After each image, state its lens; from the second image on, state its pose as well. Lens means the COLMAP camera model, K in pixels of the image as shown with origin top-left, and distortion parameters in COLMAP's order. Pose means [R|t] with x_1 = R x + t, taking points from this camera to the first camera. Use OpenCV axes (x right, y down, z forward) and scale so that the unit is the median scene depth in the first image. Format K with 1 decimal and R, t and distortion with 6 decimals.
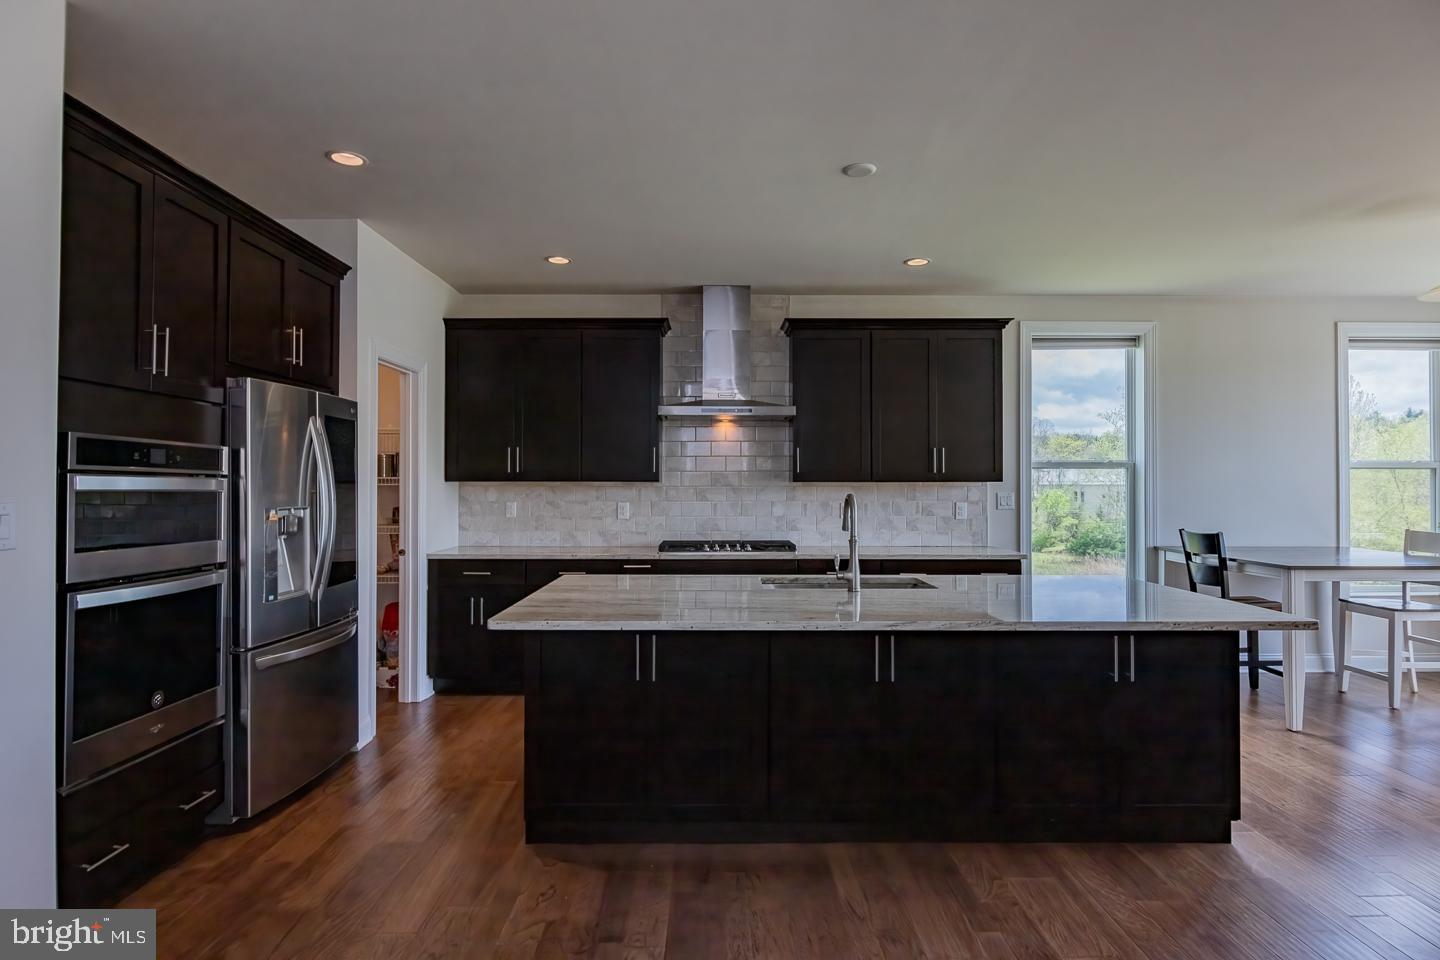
lens RADIAL K [[797.0, 0, 724.5], [0, 797.0, 479.0], [0, 0, 1]] dist [-0.016849, -0.001775]
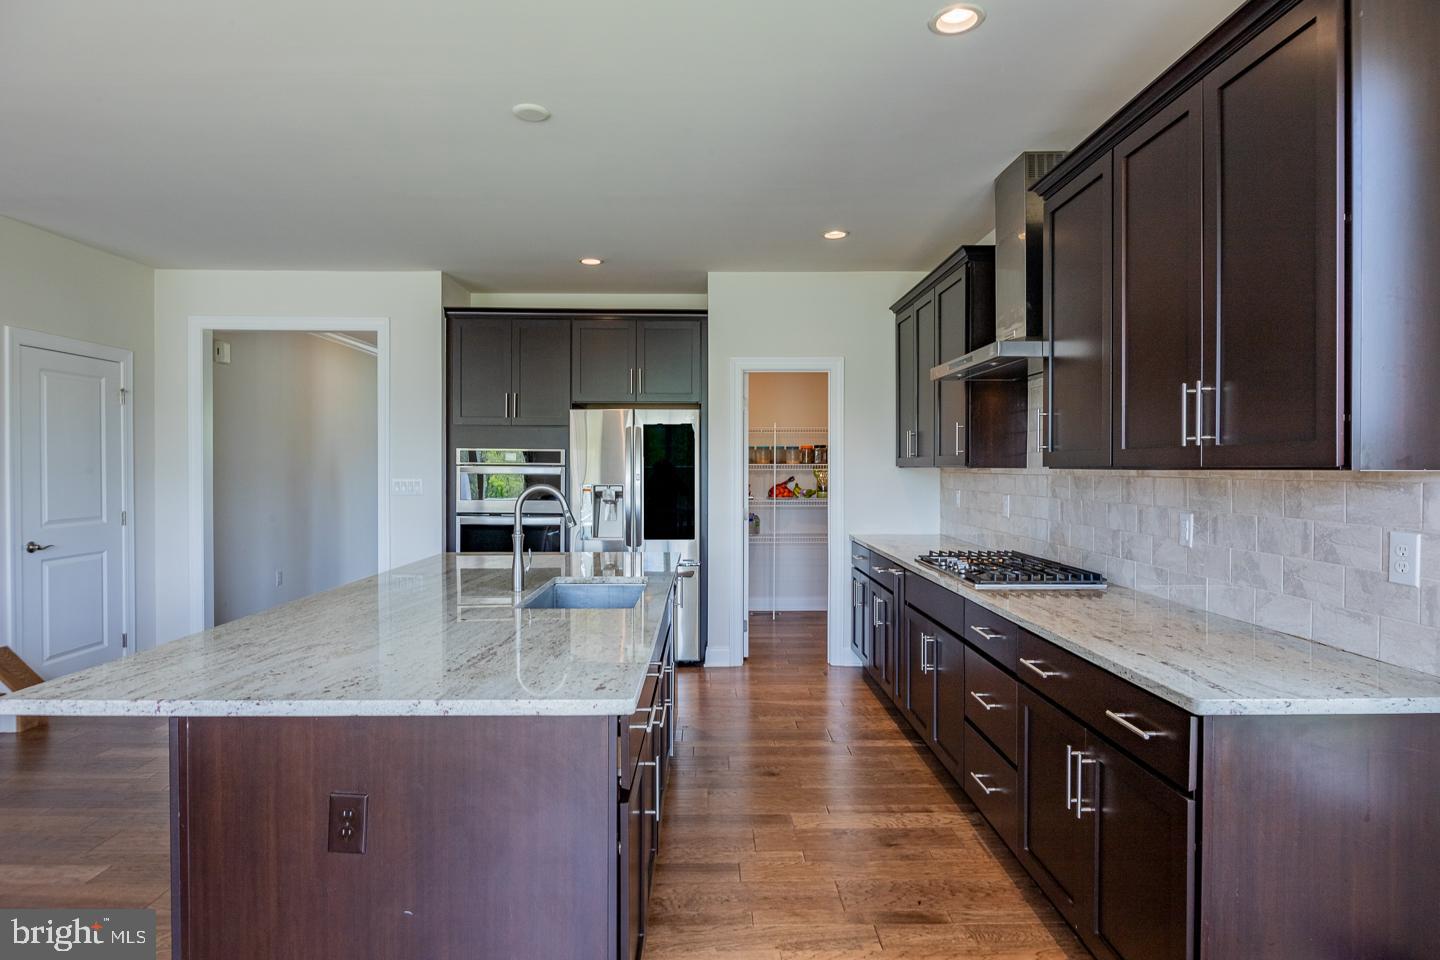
lens RADIAL K [[797.0, 0, 723.5], [0, 797.0, 474.3], [0, 0, 1]] dist [-0.016849, -0.001775]
pose [[-0.008092, 0.006417, -0.999947, 0.618743], [0.003498, 0.999973, 0.006389, 0.002880], [0.999961, -0.003446, -0.008114, 0.728969]]
